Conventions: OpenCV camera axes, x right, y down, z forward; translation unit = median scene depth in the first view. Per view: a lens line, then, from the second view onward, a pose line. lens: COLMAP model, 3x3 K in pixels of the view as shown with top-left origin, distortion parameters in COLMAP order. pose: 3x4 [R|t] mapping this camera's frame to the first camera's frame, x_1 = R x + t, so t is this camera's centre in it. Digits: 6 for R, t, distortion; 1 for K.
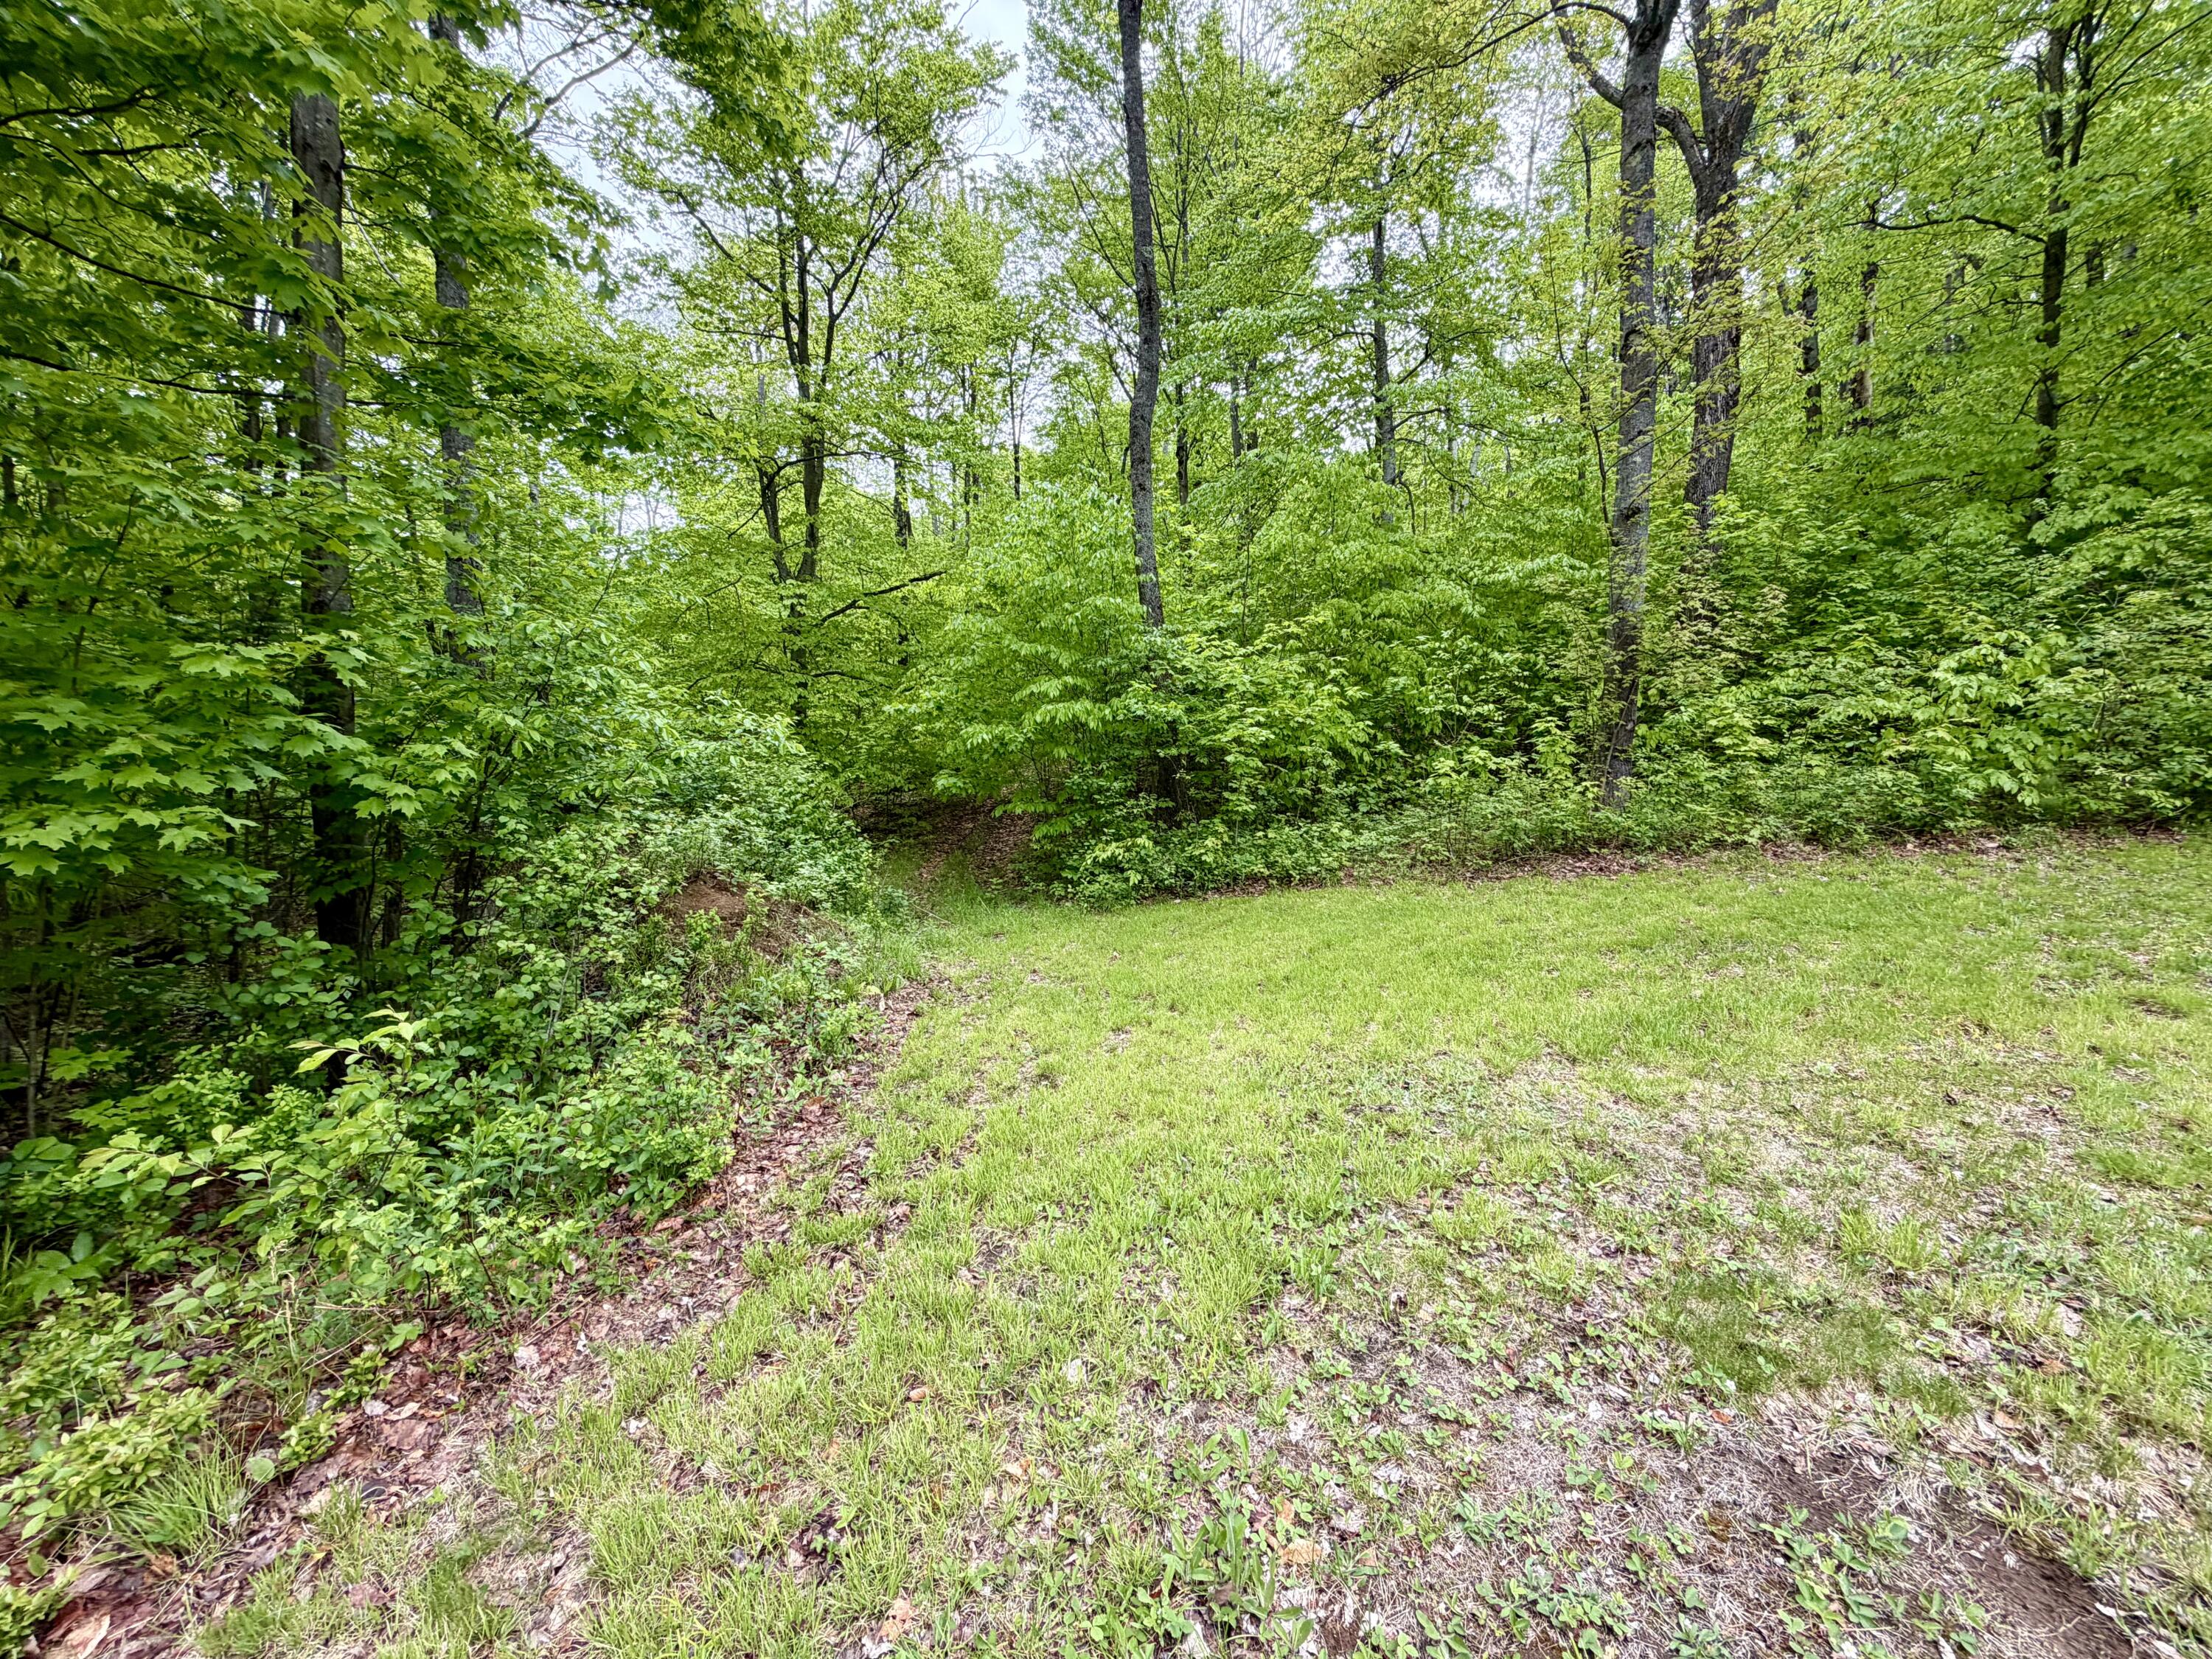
lens RADIAL K [[884.7, 0, 1107.2], [0, 884.7, 823.5], [0, 0, 1]] dist [-0.002587, 0.000229]
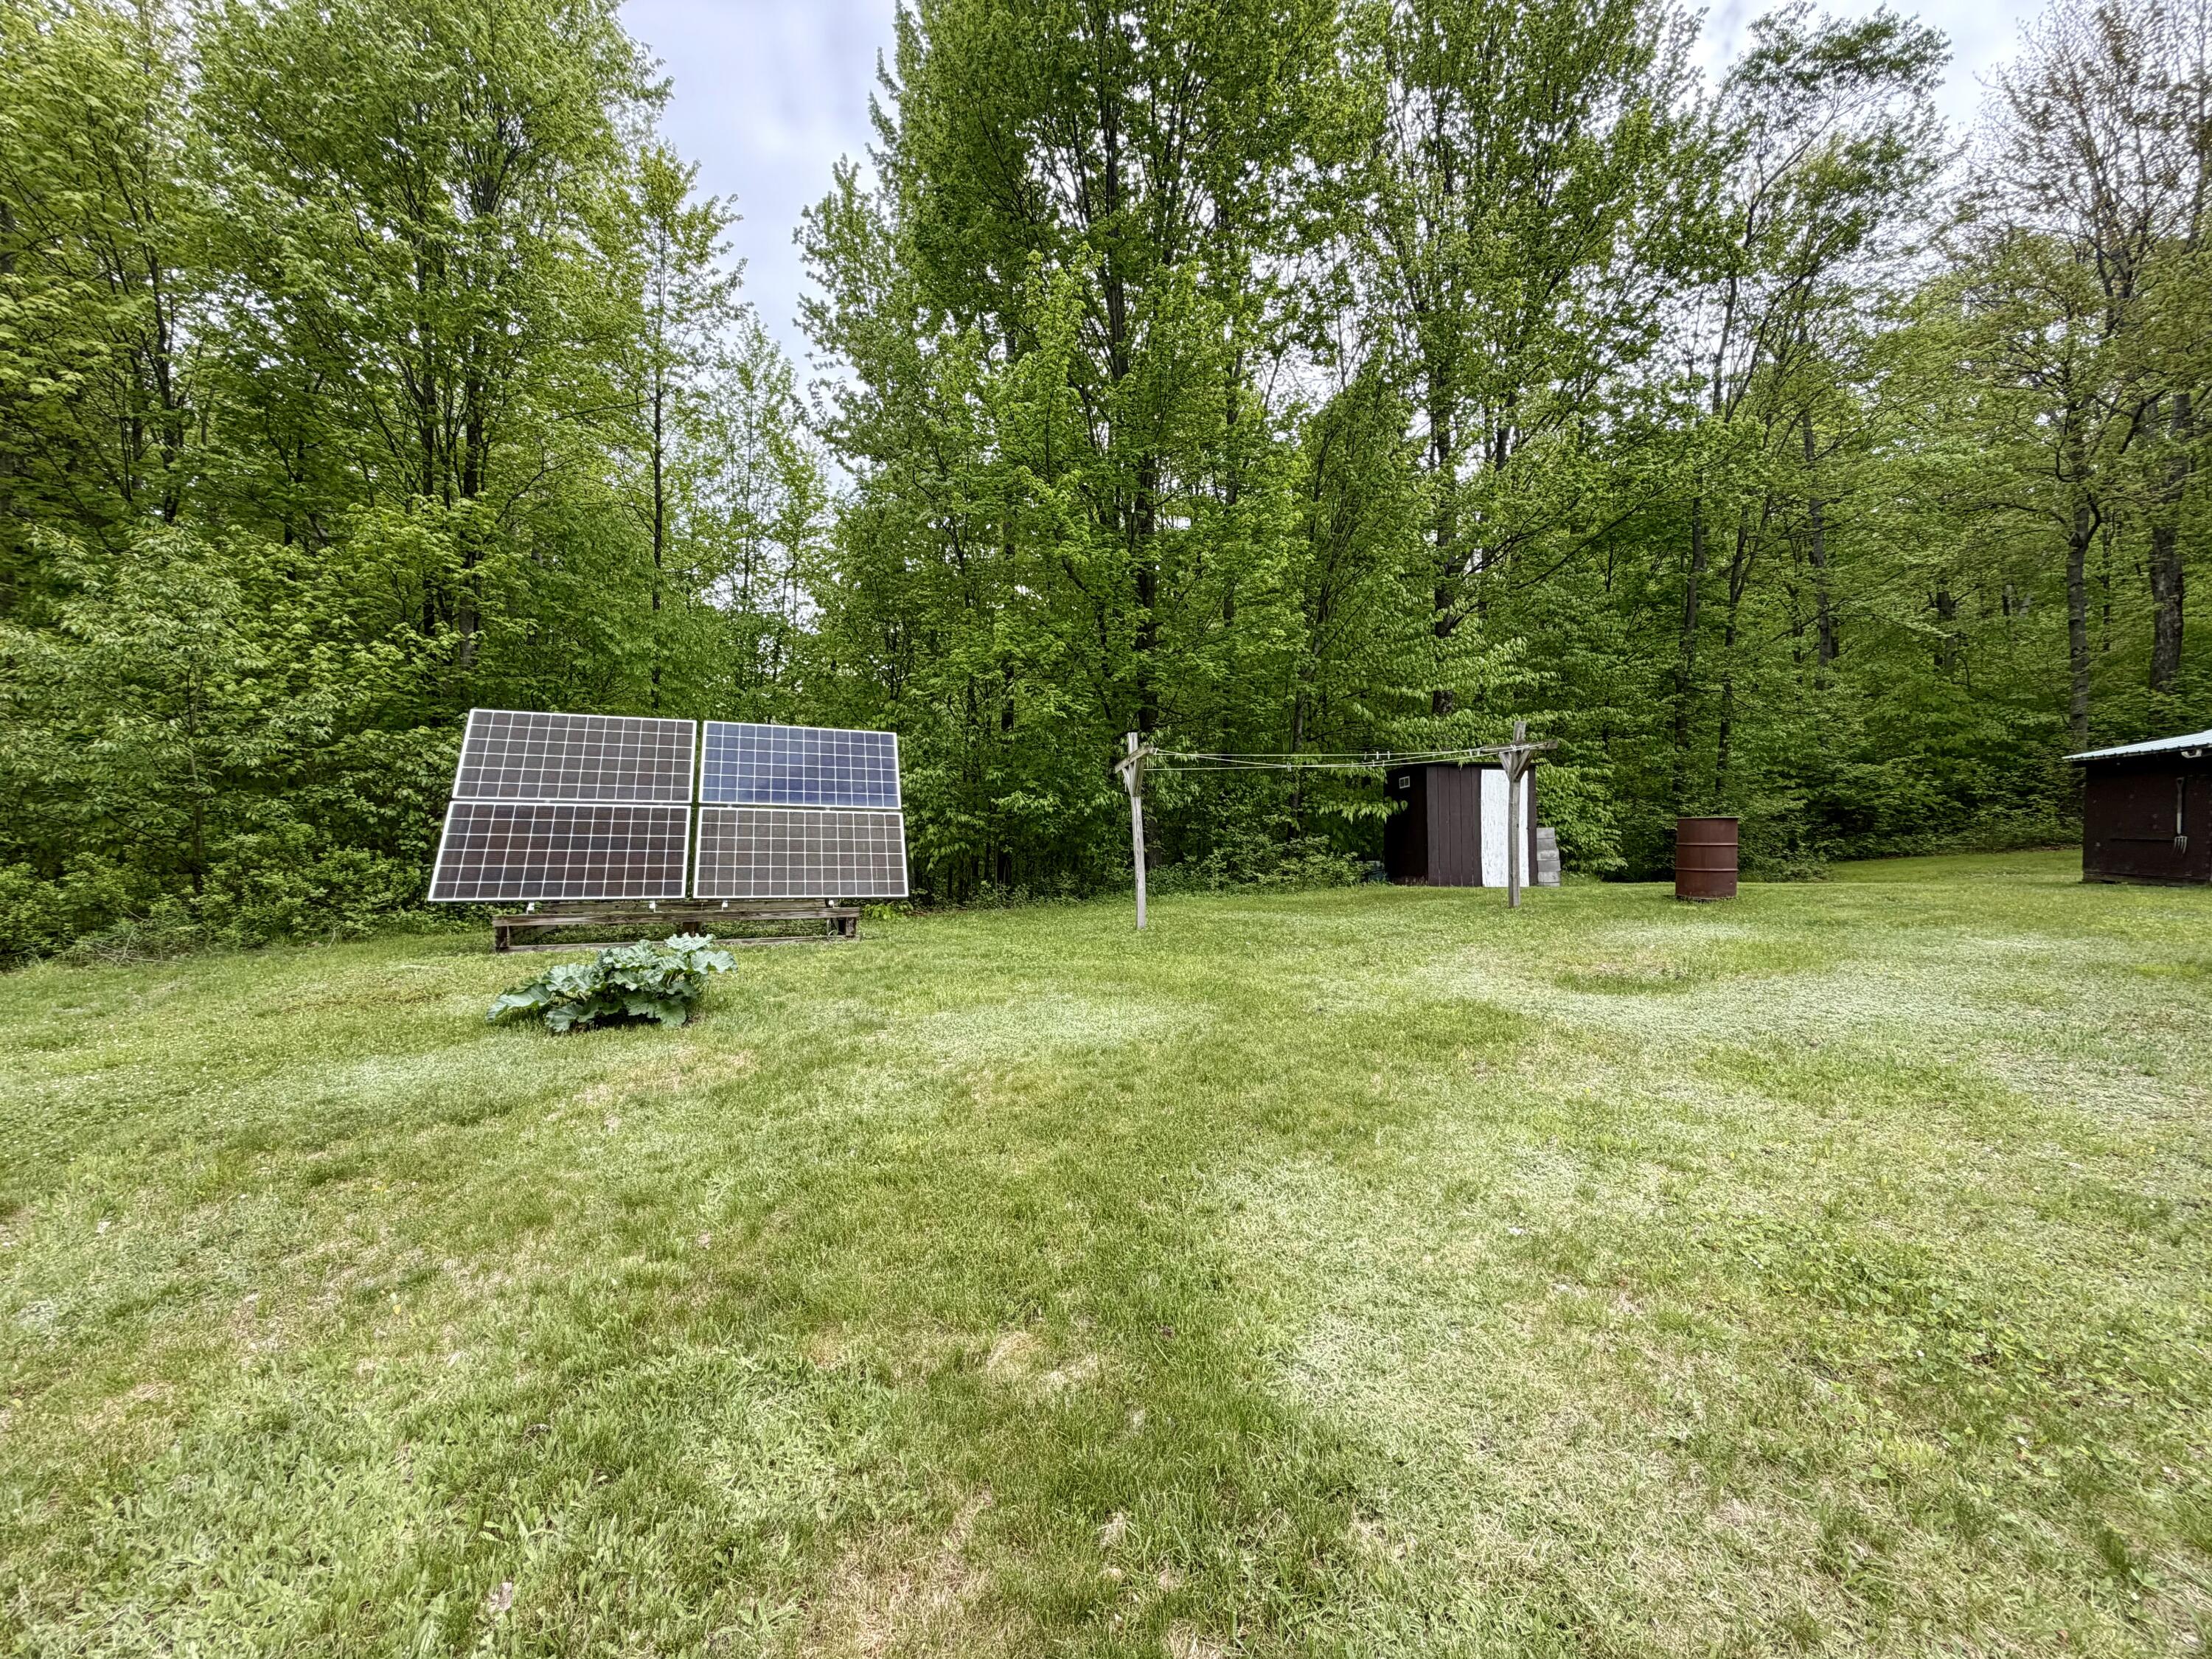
lens RADIAL K [[884.7, 0, 1104.6], [0, 884.7, 827.3], [0, 0, 1]] dist [-0.002587, 0.000229]
pose [[0.893213, 0.004947, -0.449607, -0.715306], [-0.017731, 0.999549, -0.024227, 0.080517], [0.449284, 0.029611, 0.892898, -2.332844]]
